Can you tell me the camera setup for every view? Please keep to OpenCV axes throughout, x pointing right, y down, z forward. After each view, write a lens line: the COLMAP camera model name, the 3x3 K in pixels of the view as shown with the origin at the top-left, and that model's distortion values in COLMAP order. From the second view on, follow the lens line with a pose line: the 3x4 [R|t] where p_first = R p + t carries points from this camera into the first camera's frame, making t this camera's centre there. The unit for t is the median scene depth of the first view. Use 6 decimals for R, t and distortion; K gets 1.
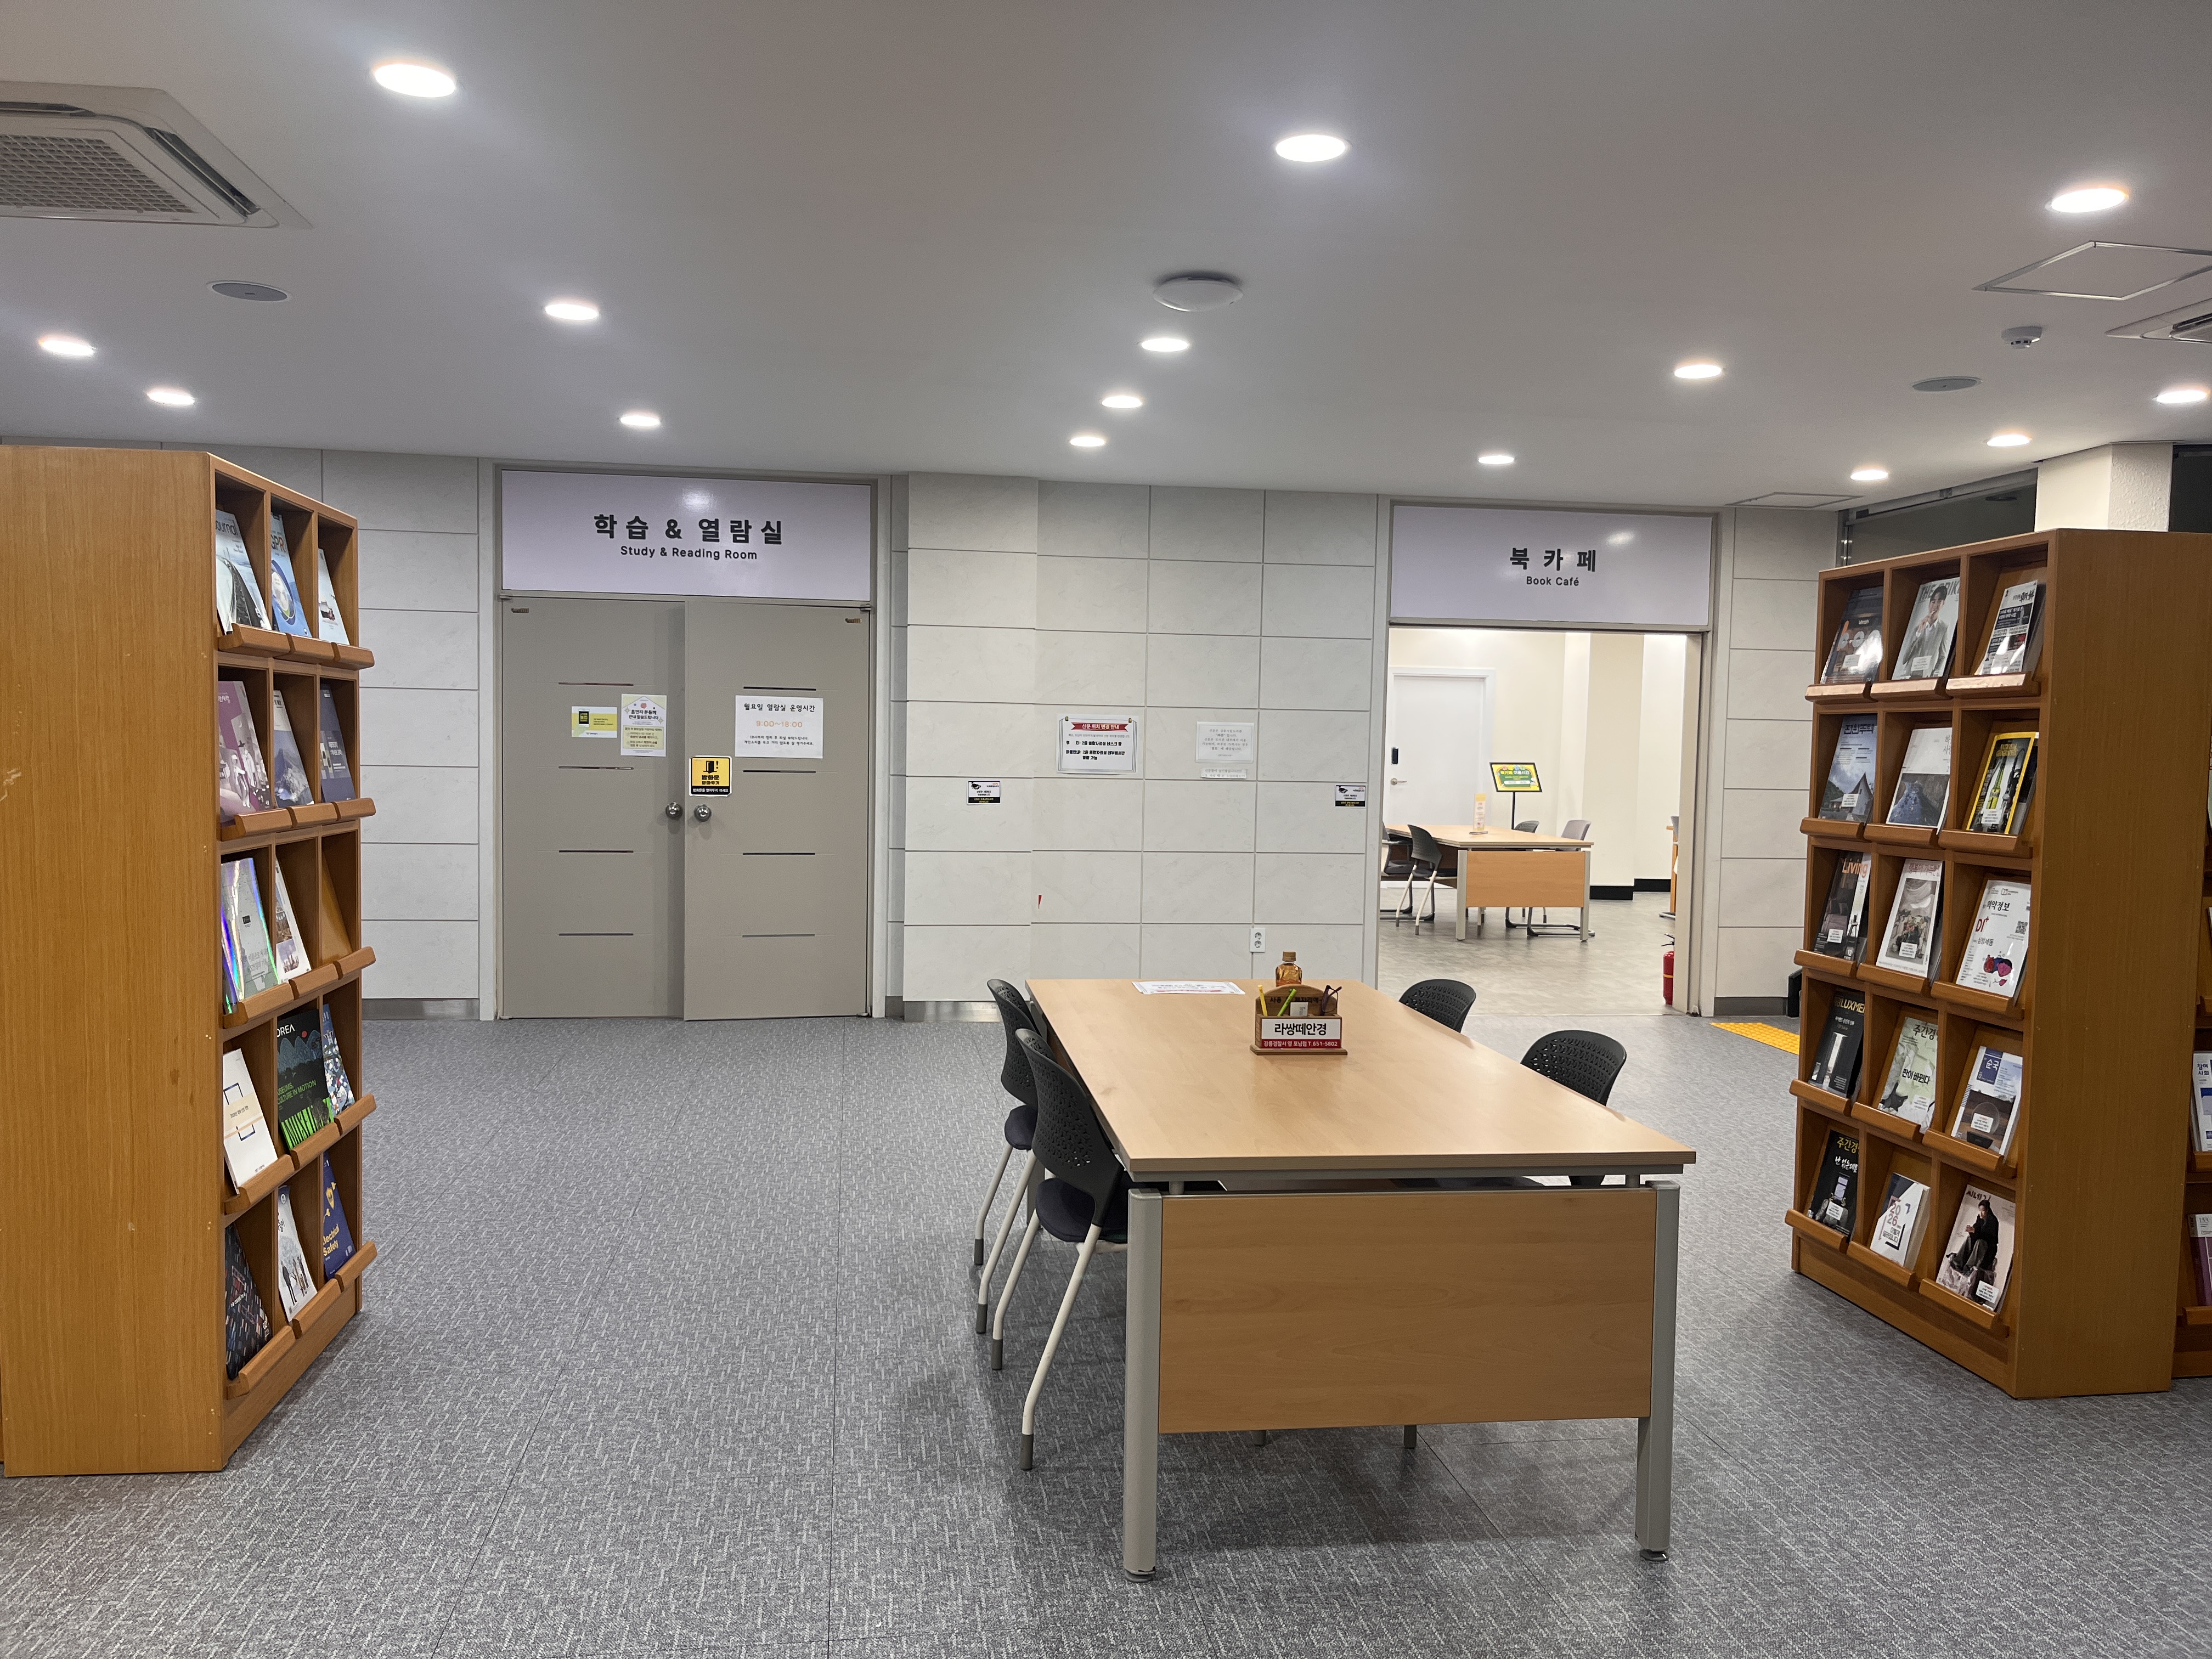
lens RADIAL K [[1676.6, 0, 1103.5], [0, 1676.6, 834.4], [0, 0, 1]] dist [0.073663, 0.000894]
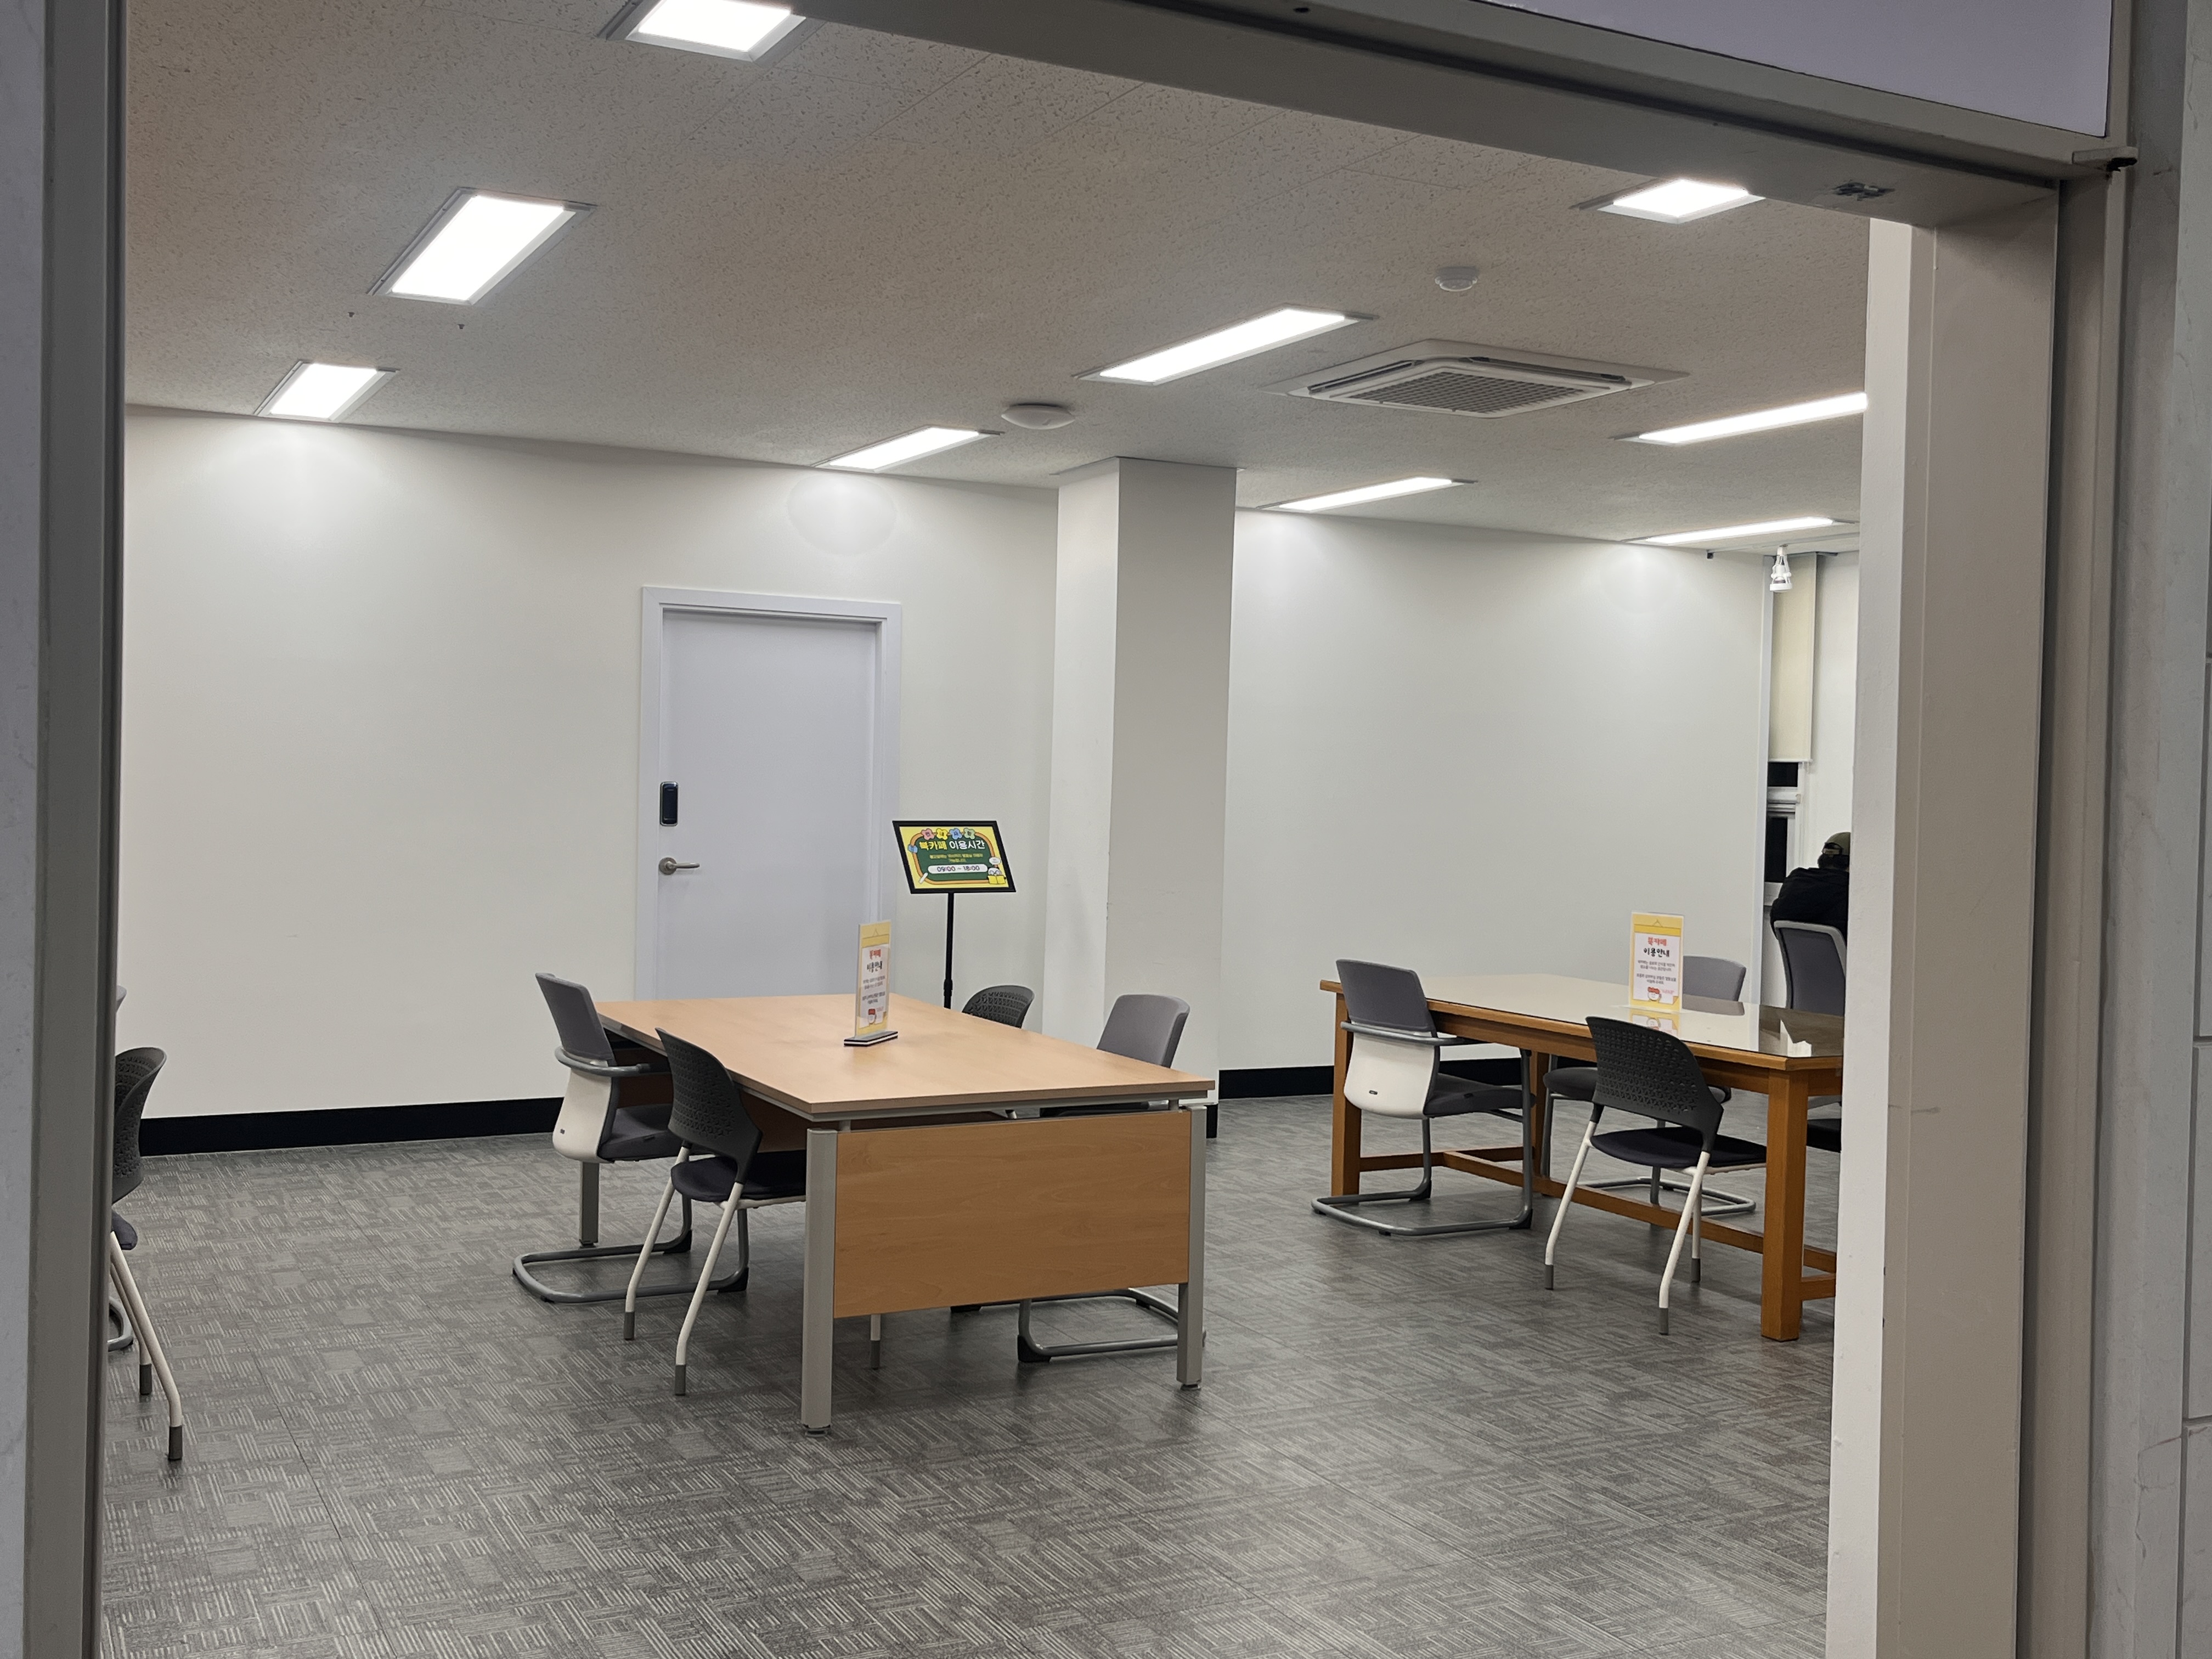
lens RADIAL K [[2232.0, 0, 1106.1], [0, 2232.0, 828.9], [0, 0, 1]] dist [-0.006334, 0.000000]
pose [[0.947561, -0.002730, 0.319562, 0.103844], [0.011476, 0.999609, -0.025489, -0.026335], [-0.319368, 0.027819, 0.947222, 0.464556]]
